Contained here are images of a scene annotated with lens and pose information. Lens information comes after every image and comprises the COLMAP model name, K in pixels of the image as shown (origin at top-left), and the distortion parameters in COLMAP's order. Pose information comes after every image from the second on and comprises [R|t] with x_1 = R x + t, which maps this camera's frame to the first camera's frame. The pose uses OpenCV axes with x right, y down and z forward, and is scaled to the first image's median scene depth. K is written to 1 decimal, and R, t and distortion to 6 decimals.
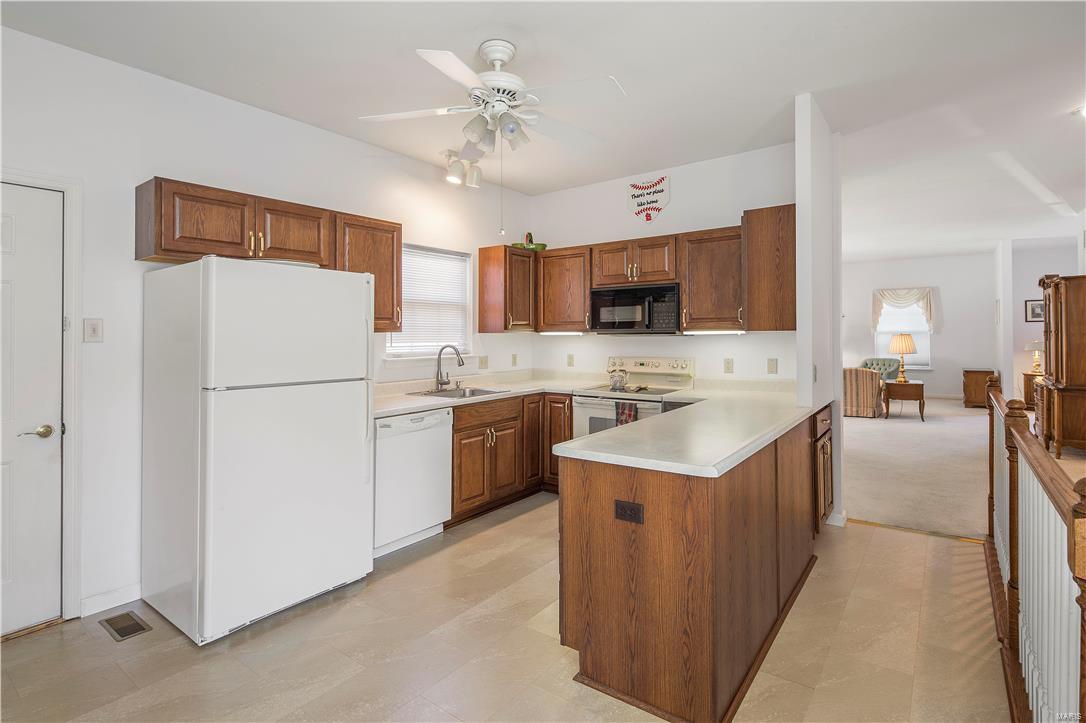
lens RADIAL K [[538.6, 0, 530.5], [0, 538.6, 320.6], [0, 0, 1]] dist [0.001010, -0.000616]
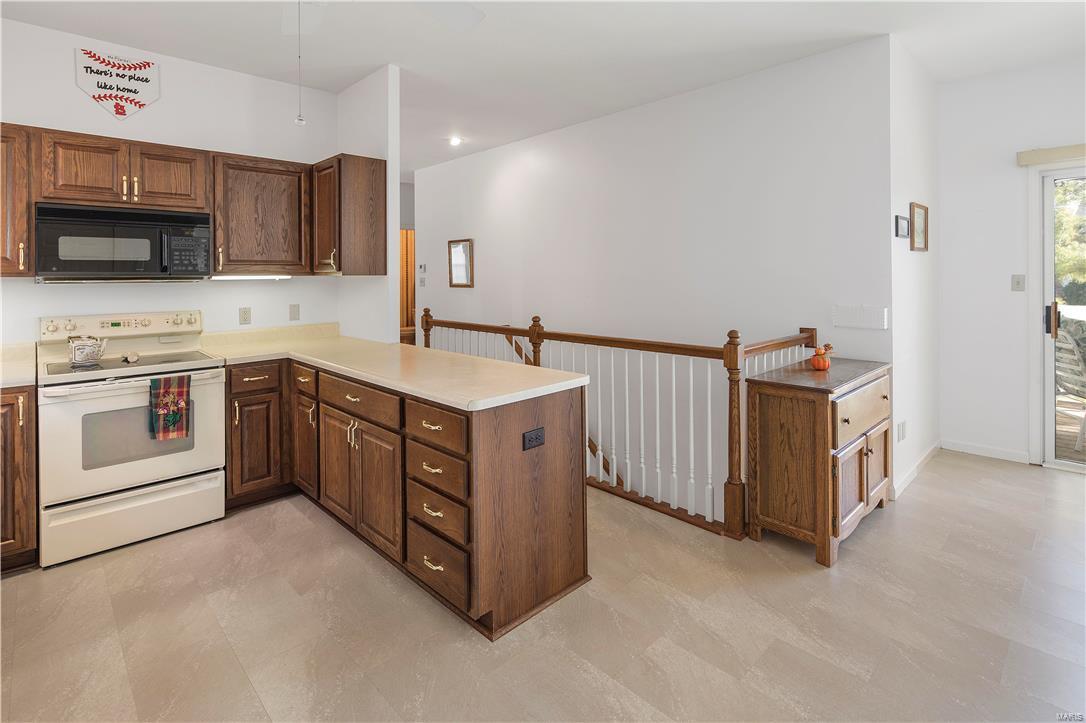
lens RADIAL K [[538.6, 0, 543.0], [0, 538.6, 277.6], [0, 0, 1]] dist [0.001010, -0.000616]
pose [[0.131367, 0.005501, 0.991319, -0.421078], [-0.016765, 0.999854, -0.003327, 0.016364], [-0.991192, -0.016182, 0.131440, 0.400022]]
